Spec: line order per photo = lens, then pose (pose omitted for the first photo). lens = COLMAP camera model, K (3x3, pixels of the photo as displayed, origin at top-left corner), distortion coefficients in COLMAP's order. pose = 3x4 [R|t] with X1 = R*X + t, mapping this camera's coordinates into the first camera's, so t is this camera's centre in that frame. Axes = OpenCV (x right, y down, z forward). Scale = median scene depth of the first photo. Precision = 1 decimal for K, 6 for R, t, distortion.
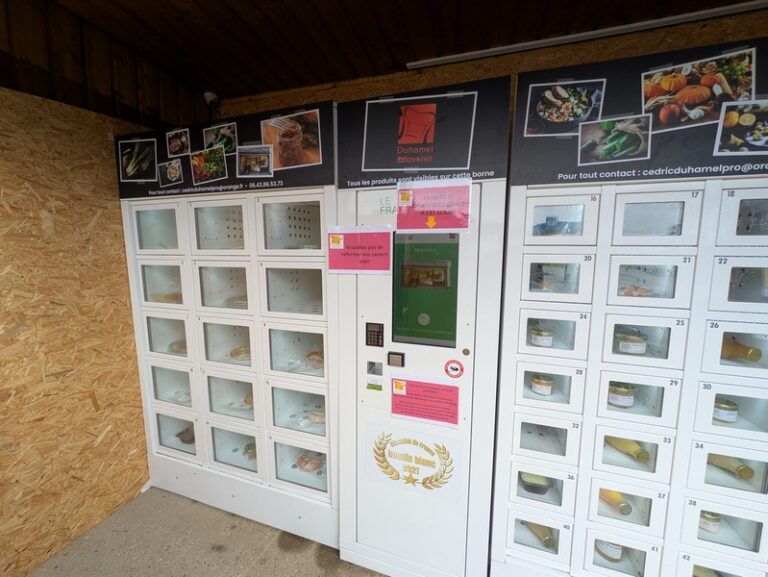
lens RADIAL K [[305.2, 0, 381.3], [0, 305.2, 286.1], [0, 0, 1]] dist [-0.002706, 0.000547]
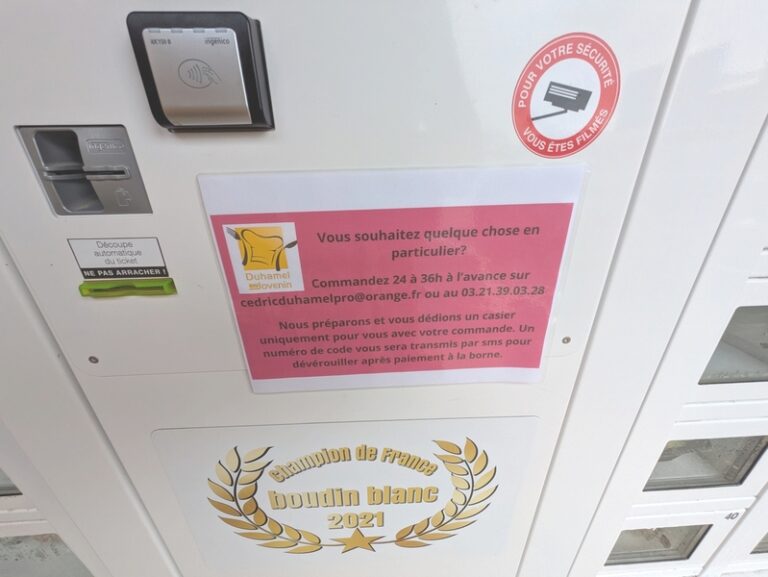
lens RADIAL K [[305.2, 0, 384.6], [0, 305.2, 289.1], [0, 0, 1]] dist [-0.002706, 0.000547]
pose [[0.928881, -0.168642, 0.329756, 0.070042], [0.056371, 0.944324, 0.324150, 0.326144], [-0.366062, -0.282509, 0.886672, 0.892315]]
